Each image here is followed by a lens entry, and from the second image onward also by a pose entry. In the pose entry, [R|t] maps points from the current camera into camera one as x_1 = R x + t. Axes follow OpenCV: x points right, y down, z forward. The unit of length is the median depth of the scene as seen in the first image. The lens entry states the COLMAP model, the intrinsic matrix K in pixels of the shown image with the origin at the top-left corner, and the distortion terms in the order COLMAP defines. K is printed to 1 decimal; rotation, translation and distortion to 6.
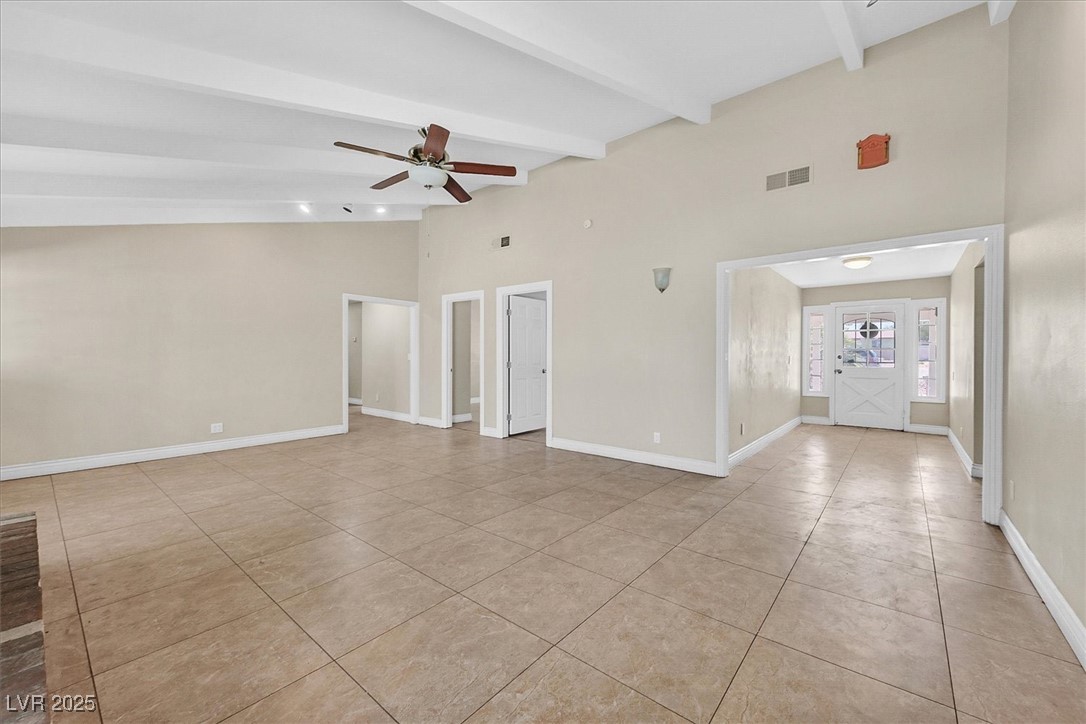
lens RADIAL K [[426.2, 0, 543.9], [0, 426.2, 363.6], [0, 0, 1]] dist [-0.000095, 0.000043]
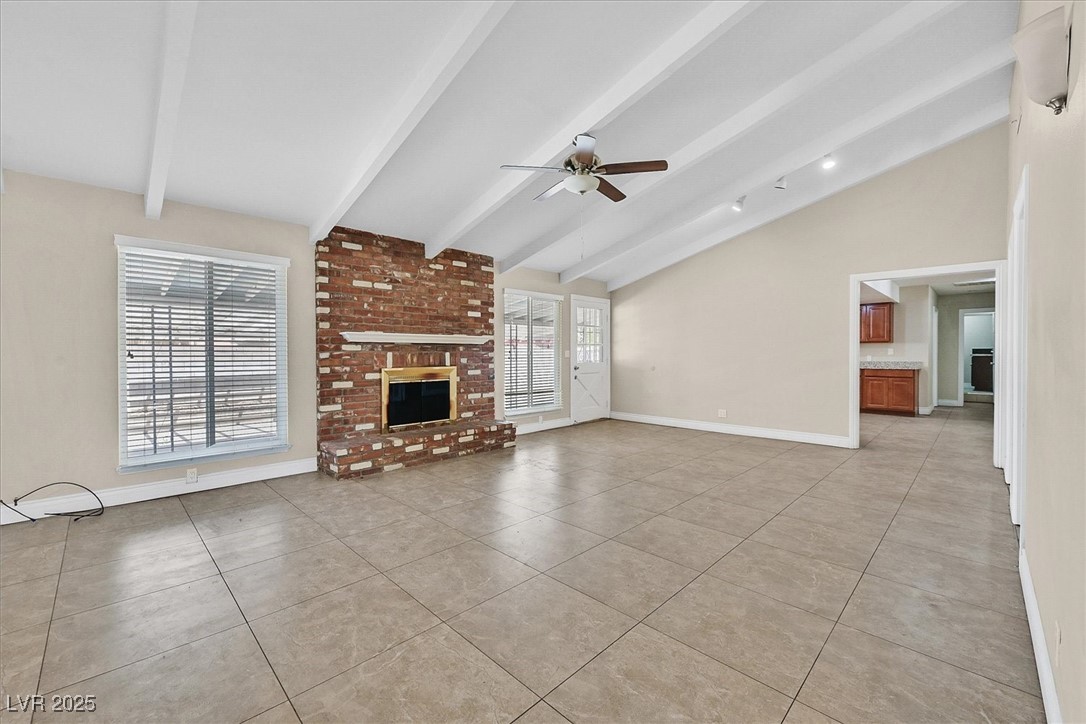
lens RADIAL K [[448.4, 0, 546.3], [0, 448.4, 356.4], [0, 0, 1]] dist [0.000656, 0.000324]
pose [[-0.087811, 0.004269, -0.996128, 1.041294], [-0.014121, 0.999885, 0.005530, -0.012572], [0.996037, 0.014552, -0.087740, 1.245784]]
